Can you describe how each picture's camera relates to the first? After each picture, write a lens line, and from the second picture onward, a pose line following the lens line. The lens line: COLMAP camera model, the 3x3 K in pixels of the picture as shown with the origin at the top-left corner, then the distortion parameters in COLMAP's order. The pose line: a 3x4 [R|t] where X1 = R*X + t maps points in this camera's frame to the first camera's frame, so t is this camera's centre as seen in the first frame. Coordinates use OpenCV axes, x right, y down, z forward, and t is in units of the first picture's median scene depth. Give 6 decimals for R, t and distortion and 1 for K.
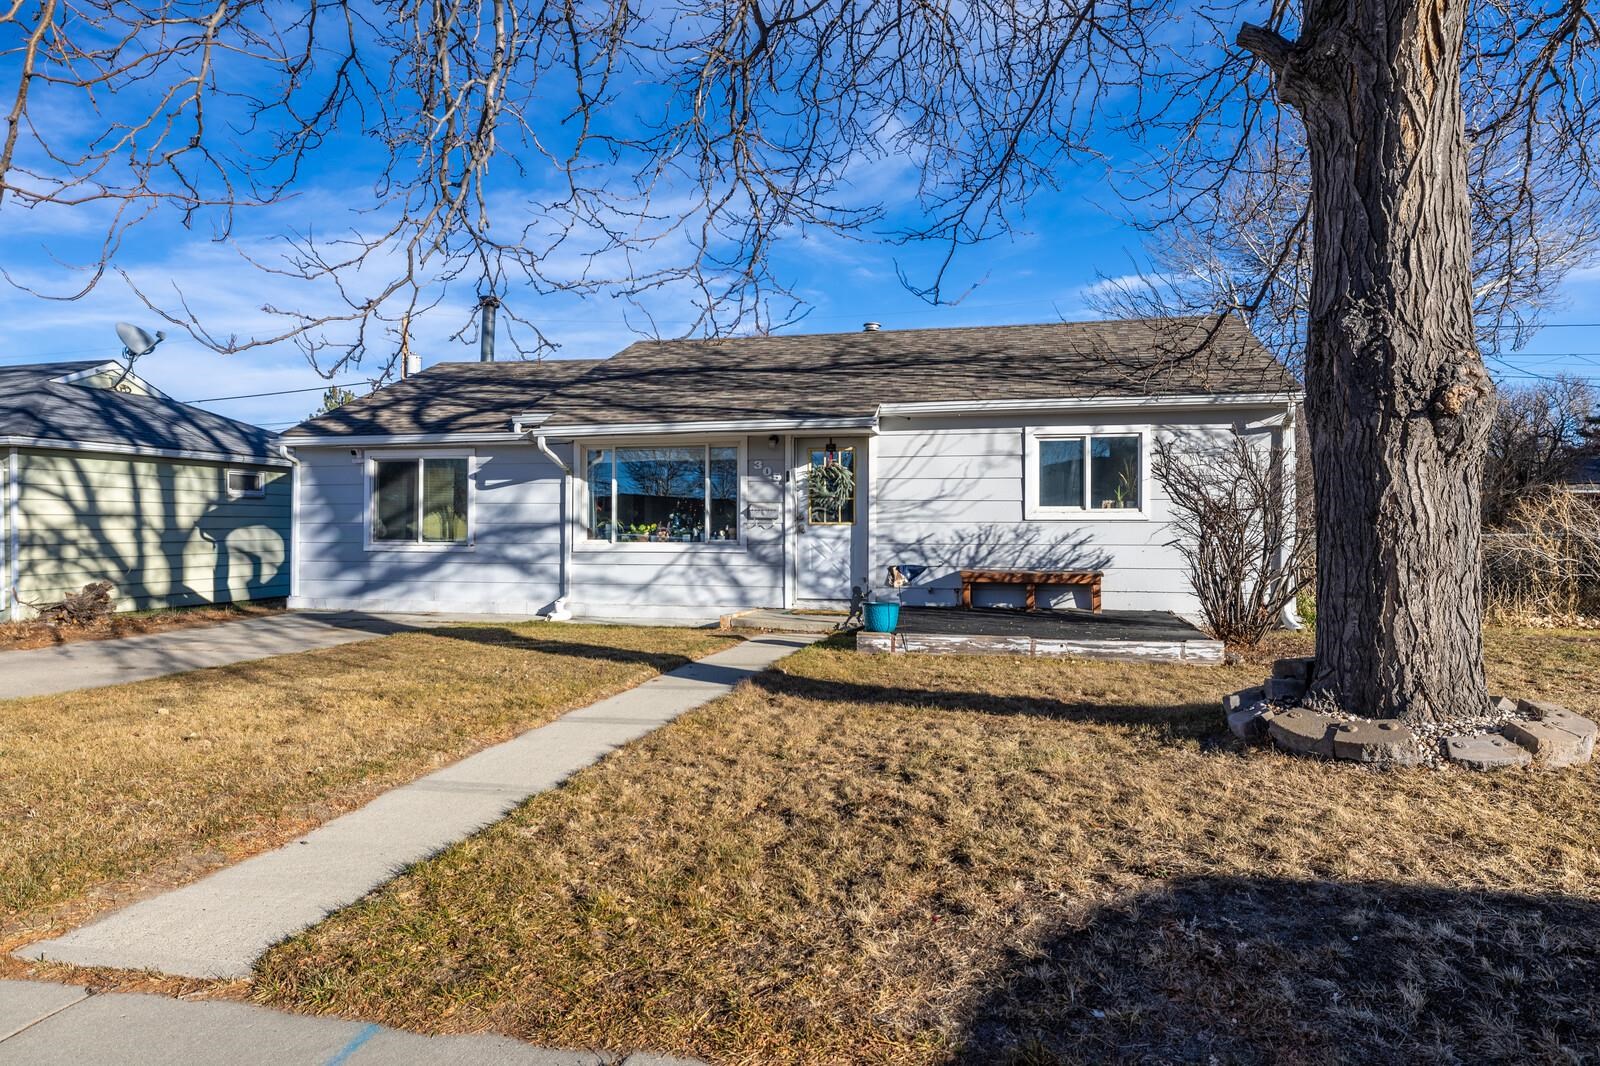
lens RADIAL K [[1011.6, 0, 792.3], [0, 1011.6, 515.1], [0, 0, 1]] dist [0.011146, 0.007386]
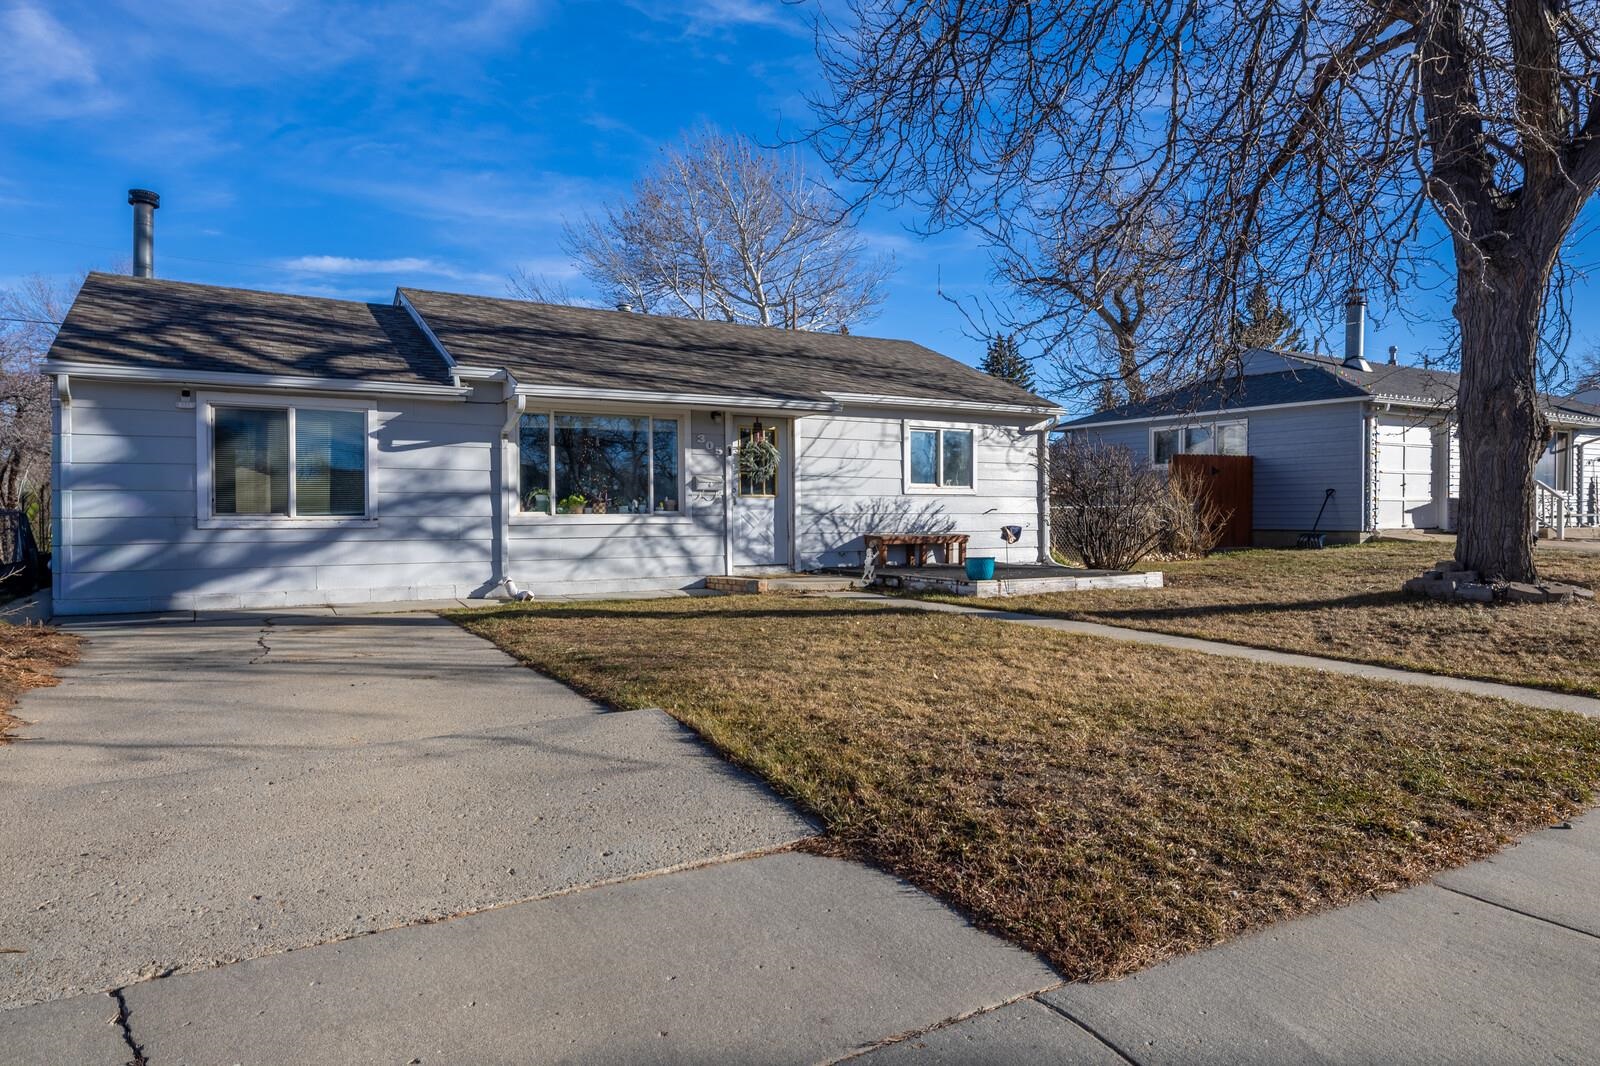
lens RADIAL K [[1011.6, 0, 791.6], [0, 1011.6, 525.6], [0, 0, 1]] dist [0.011146, 0.007386]
pose [[0.727647, -0.009406, 0.685887, -0.683546], [-0.007751, 0.999729, 0.021933, 0.016831], [-0.685908, -0.021276, 0.727377, 0.176784]]
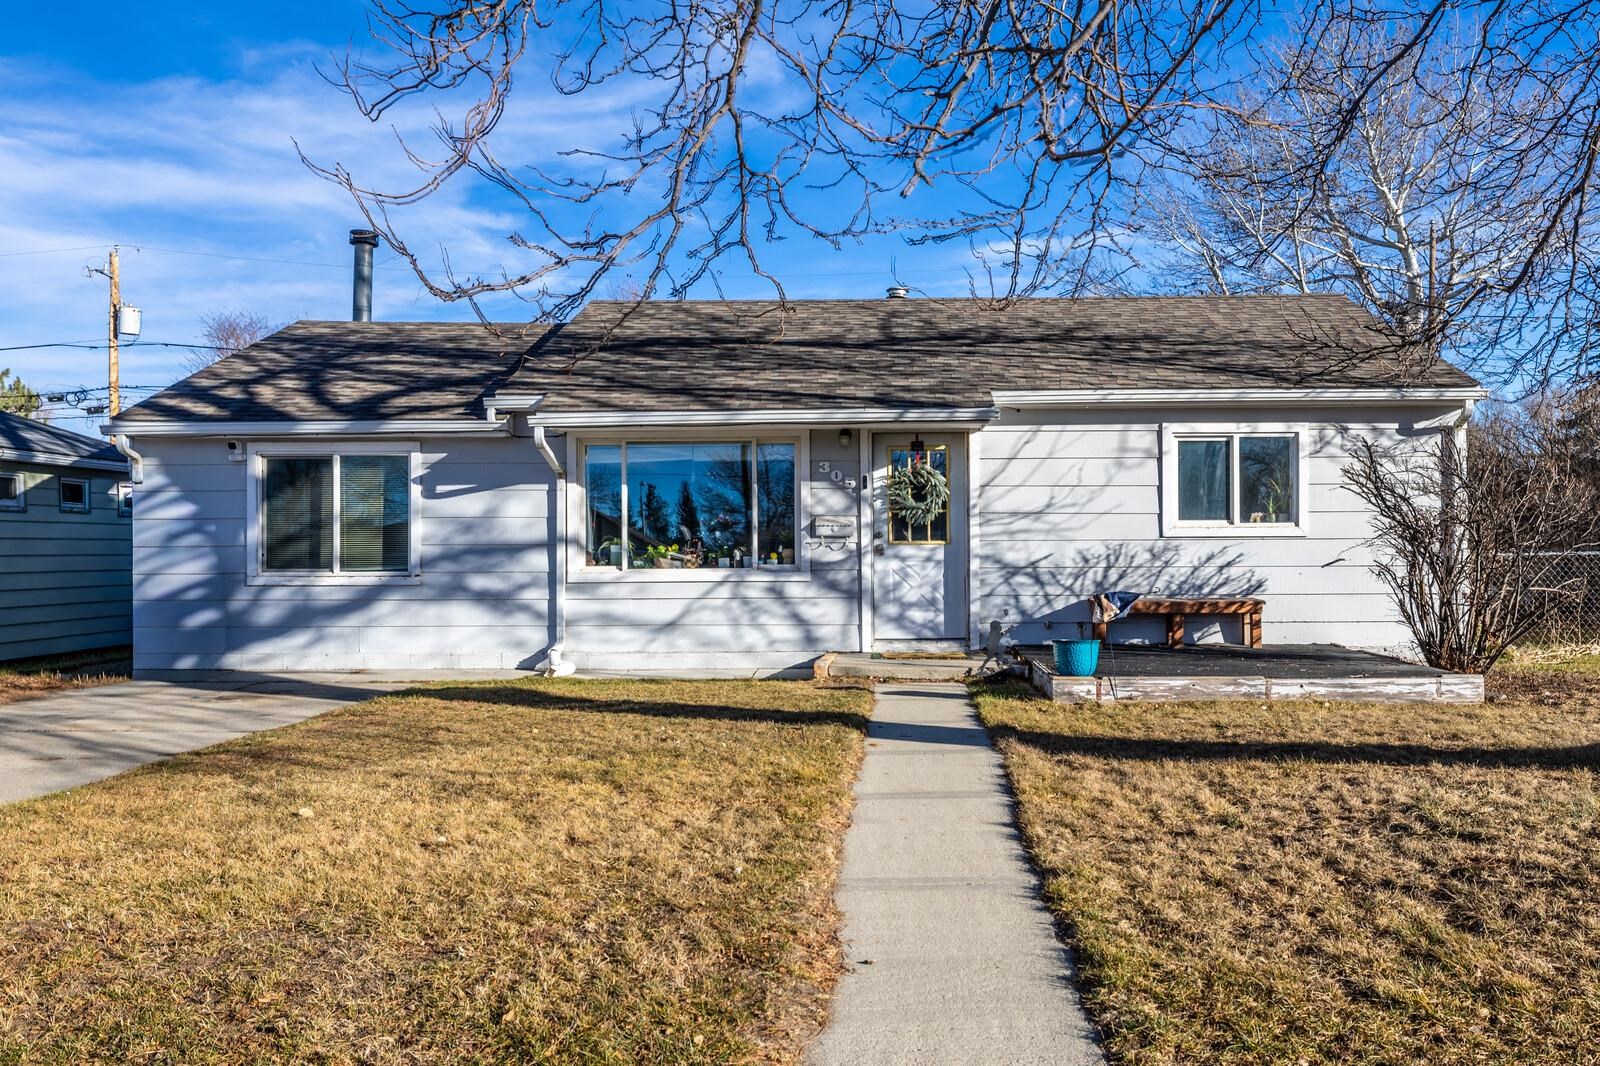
lens RADIAL K [[1317.6, 0, 799.4], [0, 1317.6, 546.2], [0, 0, 1]] dist [0.006708, -0.007472]
pose [[0.977064, -0.005128, 0.212884, -0.268265], [0.003194, 0.999950, 0.009429, 0.001531], [-0.212922, -0.008533, 0.977032, 0.019532]]
